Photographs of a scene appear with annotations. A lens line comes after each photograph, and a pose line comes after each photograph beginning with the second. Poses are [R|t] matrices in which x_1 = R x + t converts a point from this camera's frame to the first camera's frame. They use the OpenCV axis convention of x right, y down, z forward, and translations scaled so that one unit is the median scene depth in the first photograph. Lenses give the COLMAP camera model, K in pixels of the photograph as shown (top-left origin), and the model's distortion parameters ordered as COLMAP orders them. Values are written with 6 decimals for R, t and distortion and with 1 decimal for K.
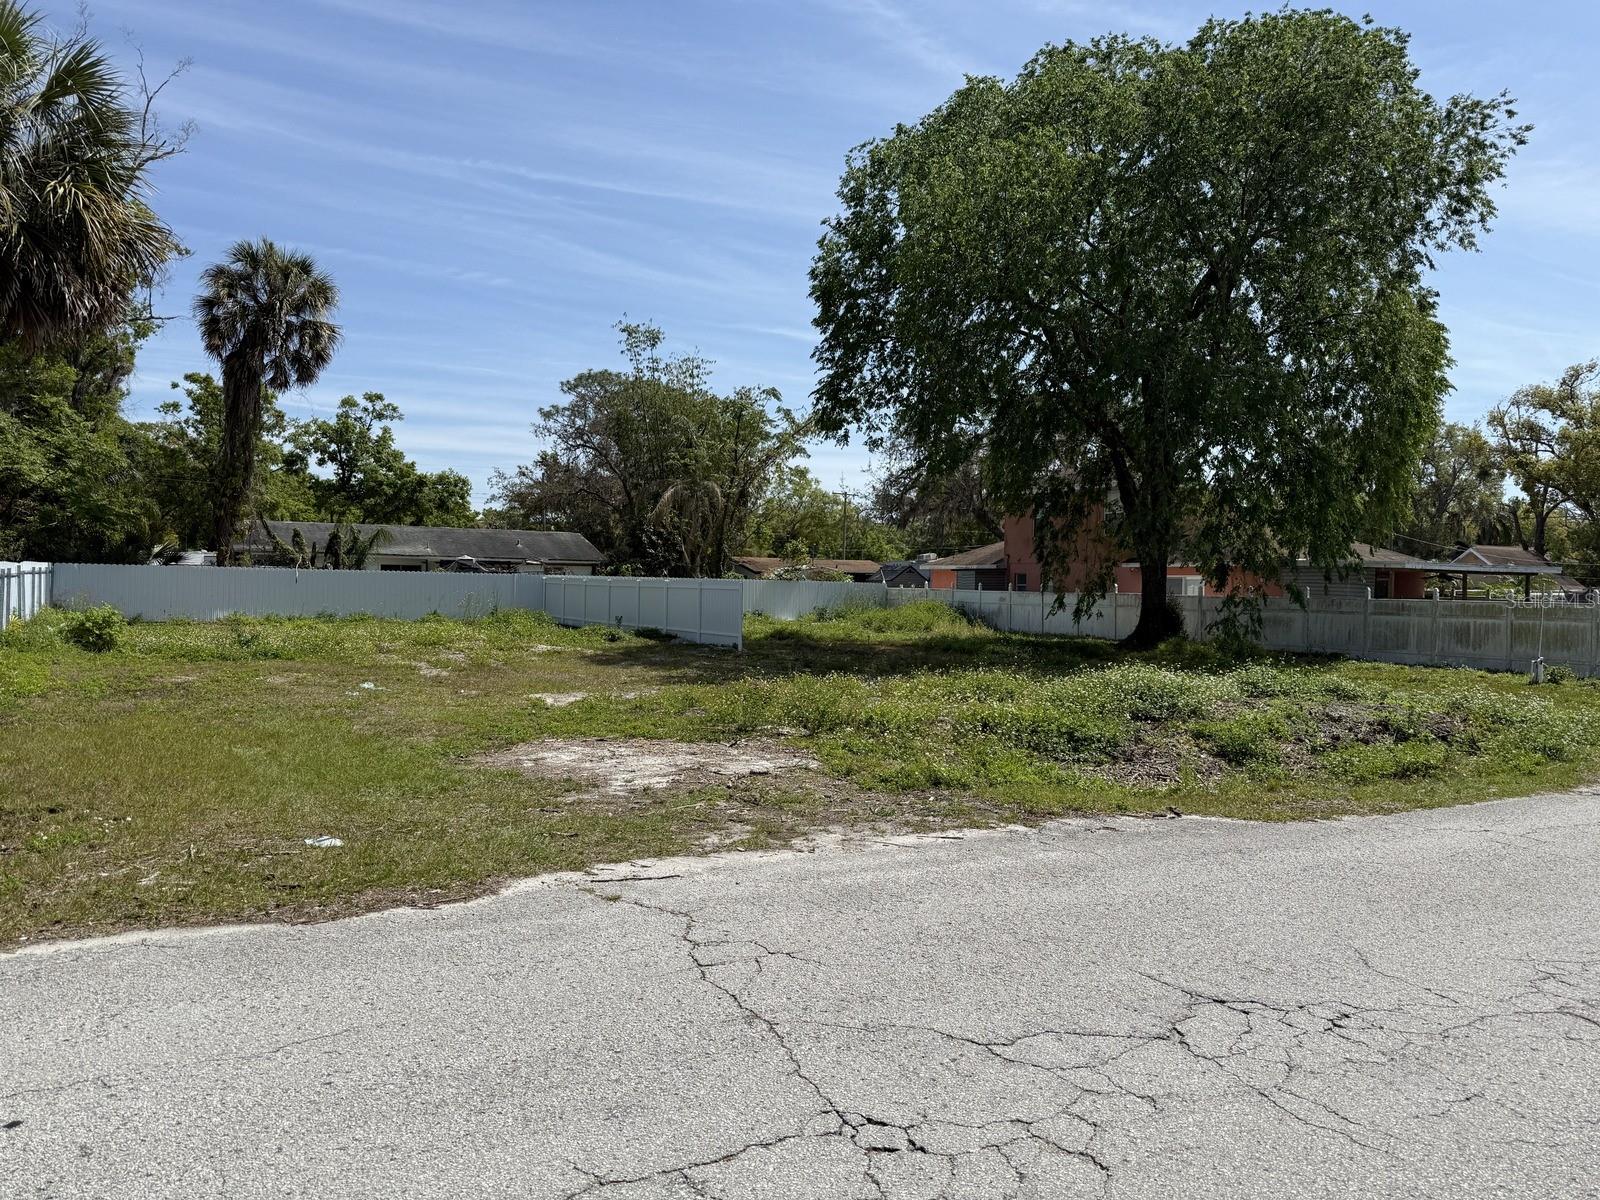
lens RADIAL K [[1143.6, 0, 816.2], [0, 1143.6, 613.5], [0, 0, 1]] dist [0.060054, -0.070885]
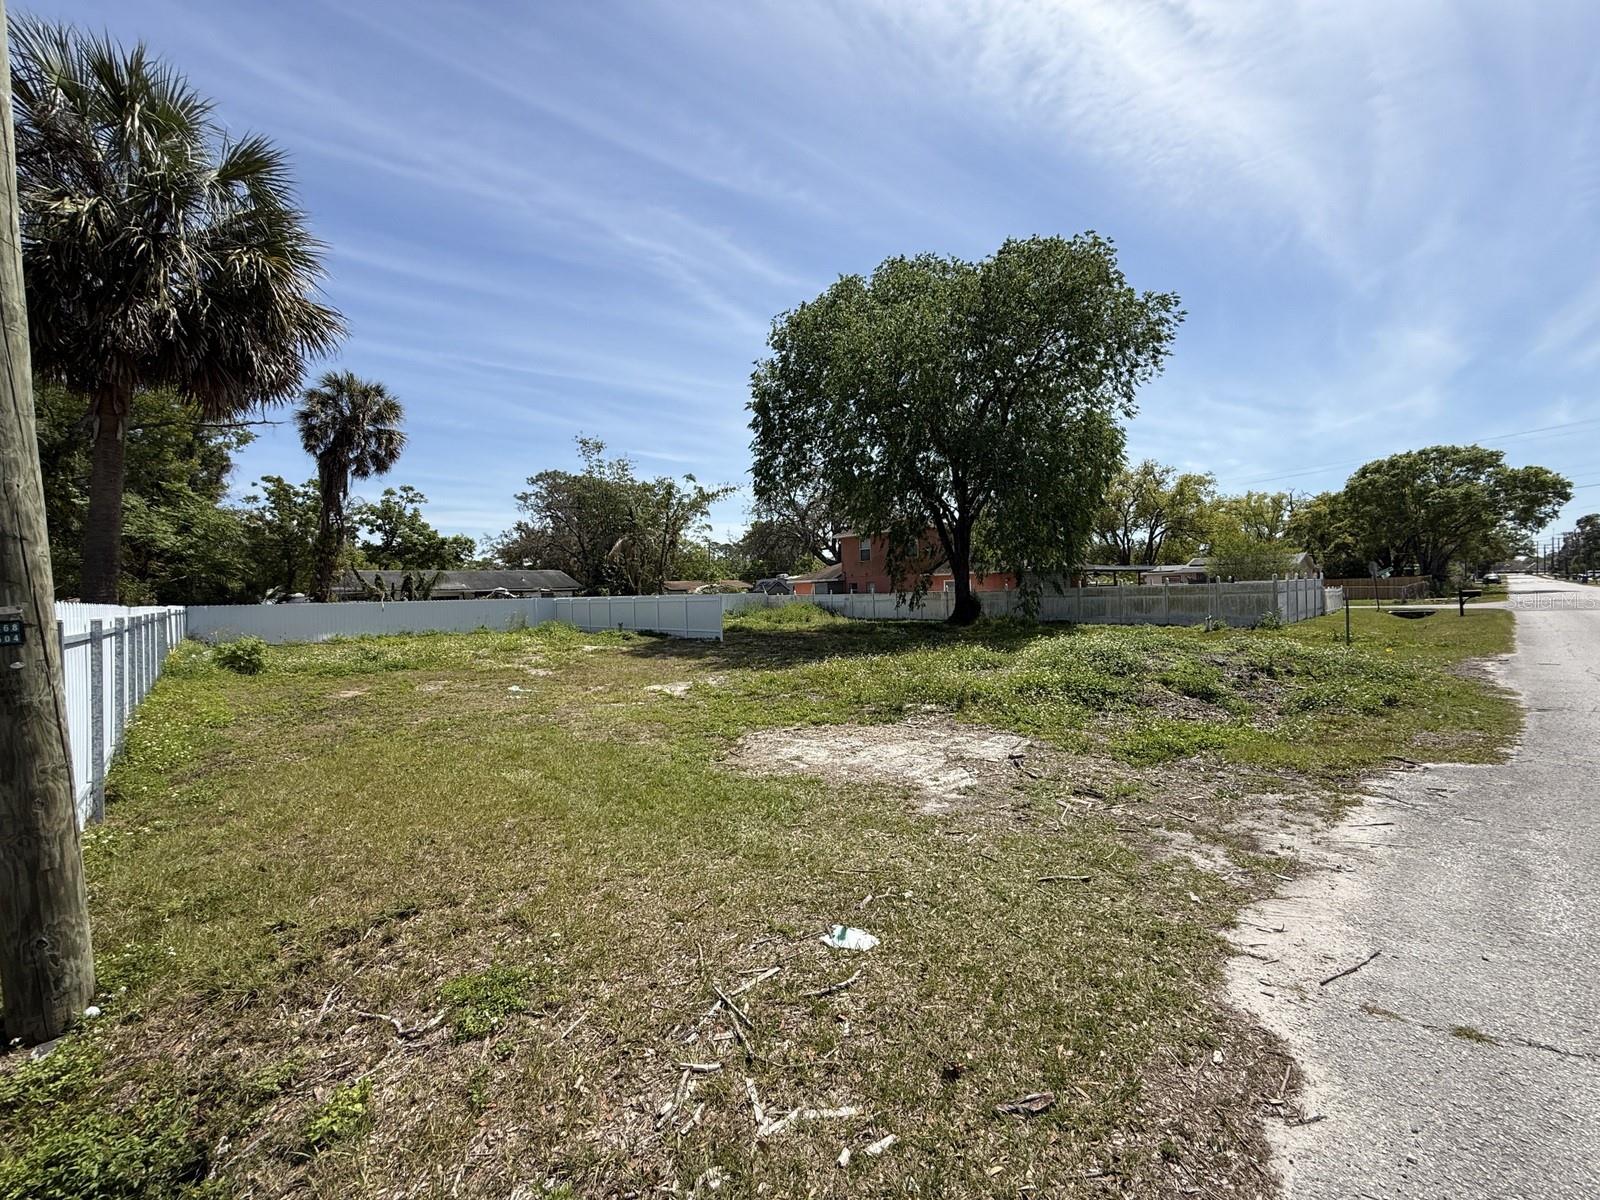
lens RADIAL K [[646.3, 0, 801.3], [0, 646.3, 600.2], [0, 0, 1]] dist [0.002045, 0.000133]
pose [[0.977979, -0.049638, 0.202712, -0.106495], [0.052894, 0.998543, -0.010669, -0.004911], [-0.201887, 0.021157, 0.979180, 0.115389]]
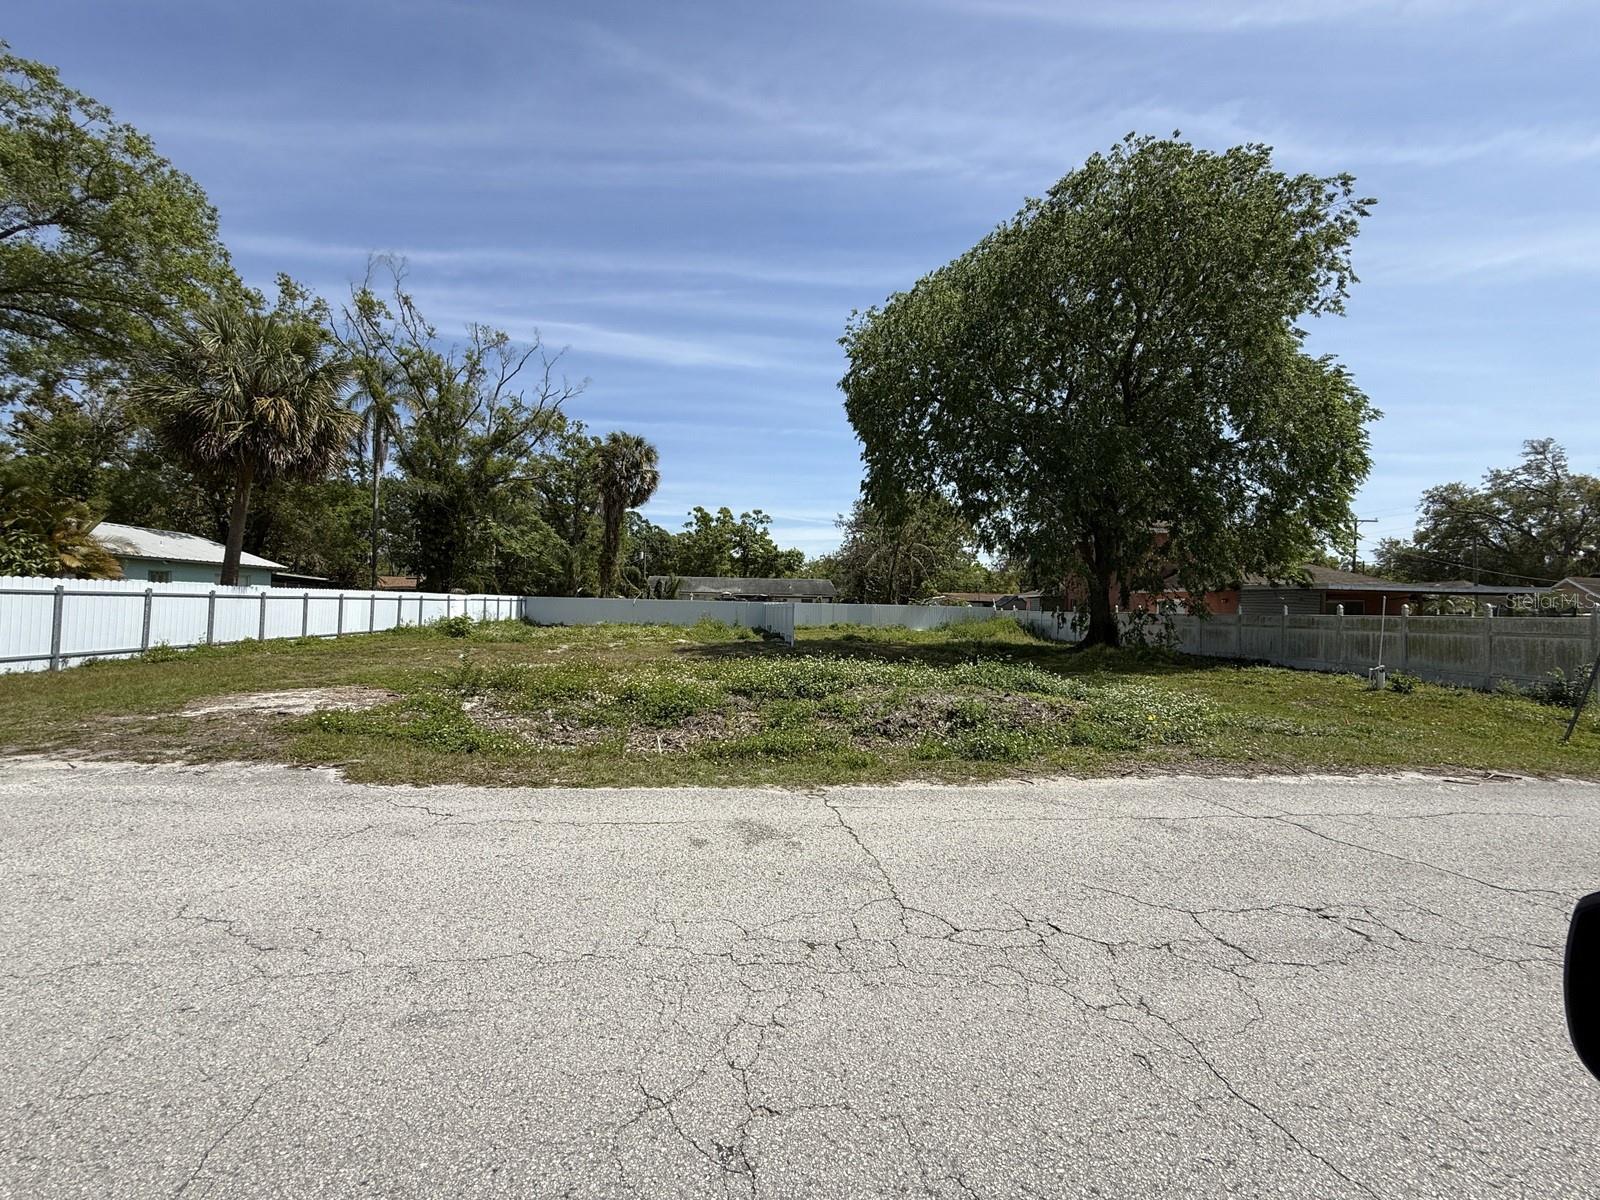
lens RADIAL K [[646.3, 0, 794.0], [0, 646.3, 598.3], [0, 0, 1]] dist [0.002045, 0.000133]
pose [[0.902168, -0.007473, -0.431319, 0.258476], [-0.014389, 0.998772, -0.047402, 0.007927], [0.431144, 0.048971, 0.900953, 0.148305]]
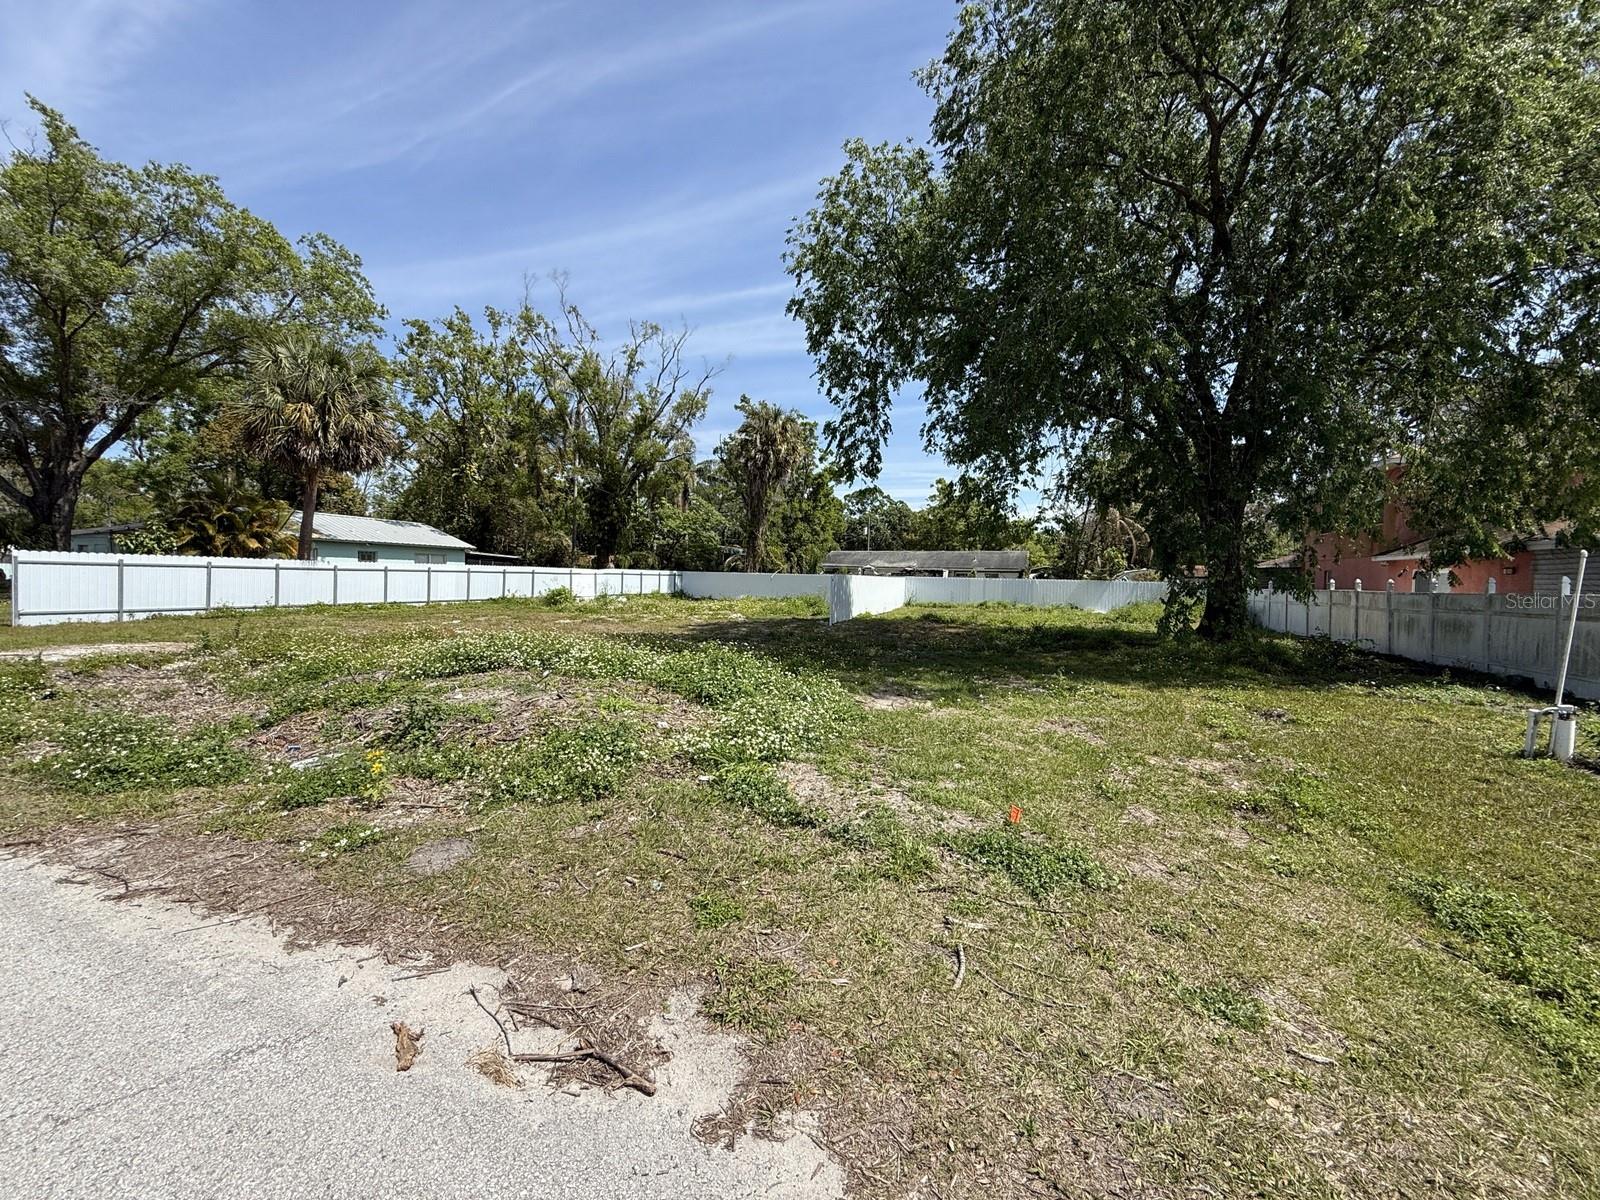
lens RADIAL K [[646.3, 0, 801.5], [0, 646.3, 595.7], [0, 0, 1]] dist [0.002045, 0.000133]
pose [[0.612004, 0.015083, -0.790711, 0.428765], [-0.033111, 0.999430, -0.006563, 0.003447], [0.790161, 0.030198, 0.612155, 0.395911]]
